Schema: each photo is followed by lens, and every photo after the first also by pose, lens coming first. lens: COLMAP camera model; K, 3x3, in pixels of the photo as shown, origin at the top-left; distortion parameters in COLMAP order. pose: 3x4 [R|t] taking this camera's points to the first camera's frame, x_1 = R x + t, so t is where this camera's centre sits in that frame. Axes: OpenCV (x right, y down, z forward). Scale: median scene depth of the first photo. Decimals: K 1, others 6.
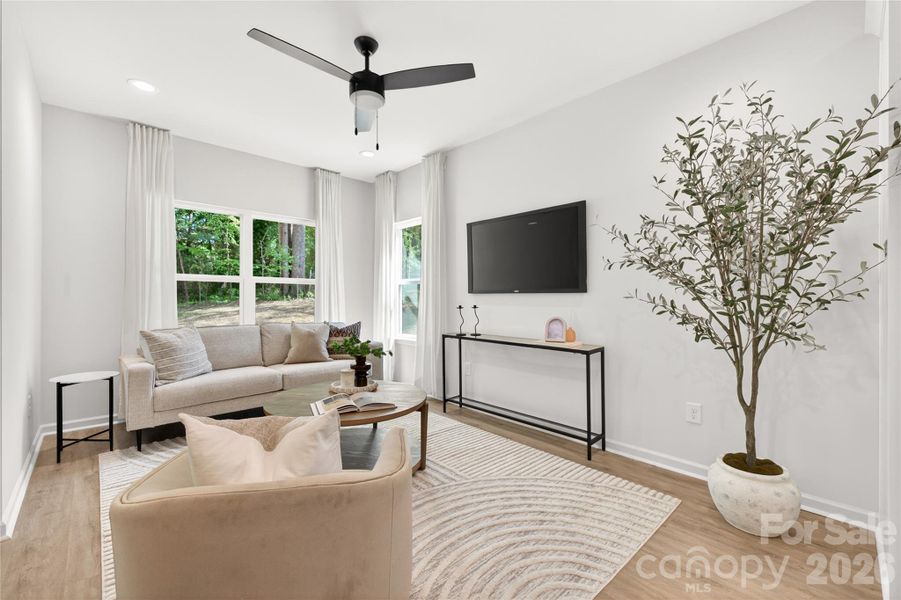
lens RADIAL K [[379.4, 0, 452.9], [0, 379.4, 300.7], [0, 0, 1]] dist [0.013559, -0.000332]
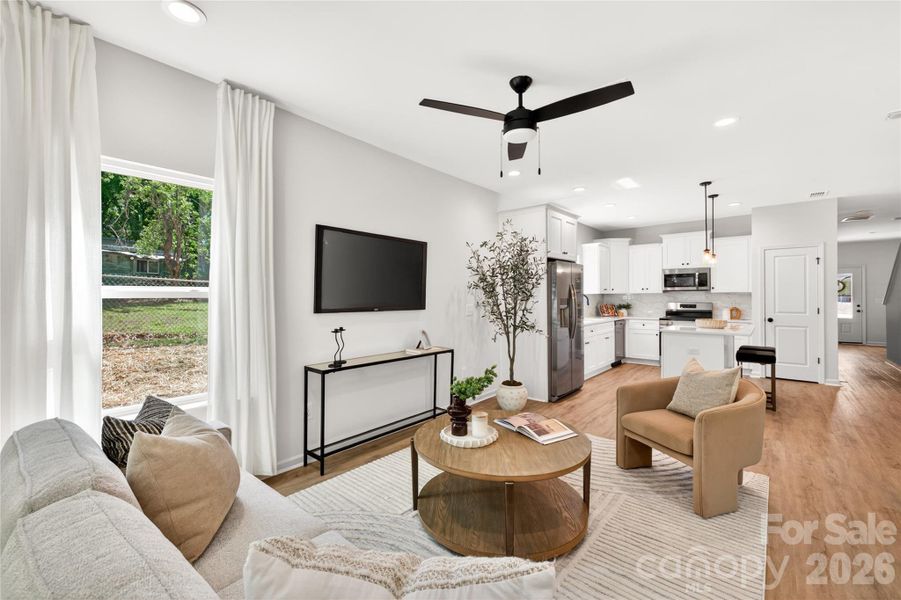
lens RADIAL K [[379.4, 0, 454.7], [0, 379.4, 299.6], [0, 0, 1]] dist [0.013559, -0.000332]
pose [[-0.113814, -0.008341, 0.993467, -0.808749], [0.005676, 0.999943, 0.009045, -0.056034], [-0.993486, 0.006668, -0.113760, 0.850361]]
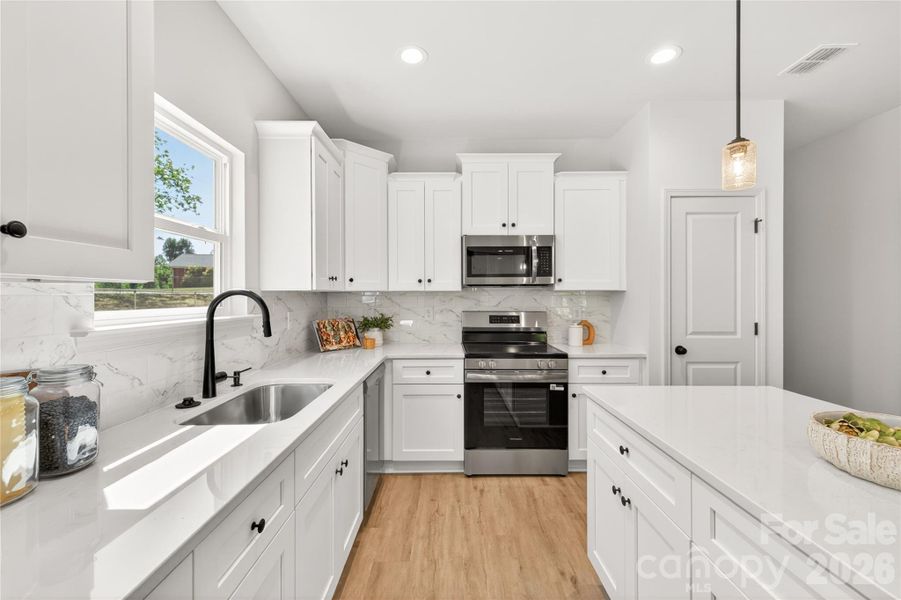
lens RADIAL K [[379.4, 0, 450.7], [0, 379.4, 300.0], [0, 0, 1]] dist [0.013559, -0.000332]
pose [[-0.721710, -0.006158, 0.692168, 0.490264], [0.002206, 0.999935, 0.011197, -0.055162], [-0.692192, 0.009608, -0.721650, 0.165513]]
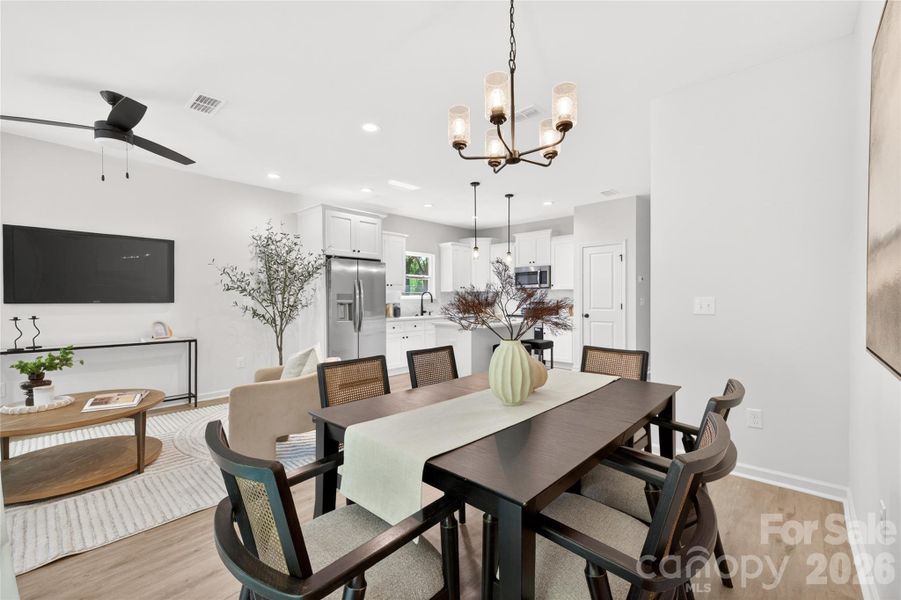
lens RADIAL K [[379.4, 0, 449.8], [0, 379.4, 304.6], [0, 0, 1]] dist [0.013559, -0.000332]
pose [[-0.067523, -0.015500, 0.997597, -0.970470], [0.006741, 0.999849, 0.015991, -0.025509], [-0.997695, 0.007804, -0.067408, 0.027678]]
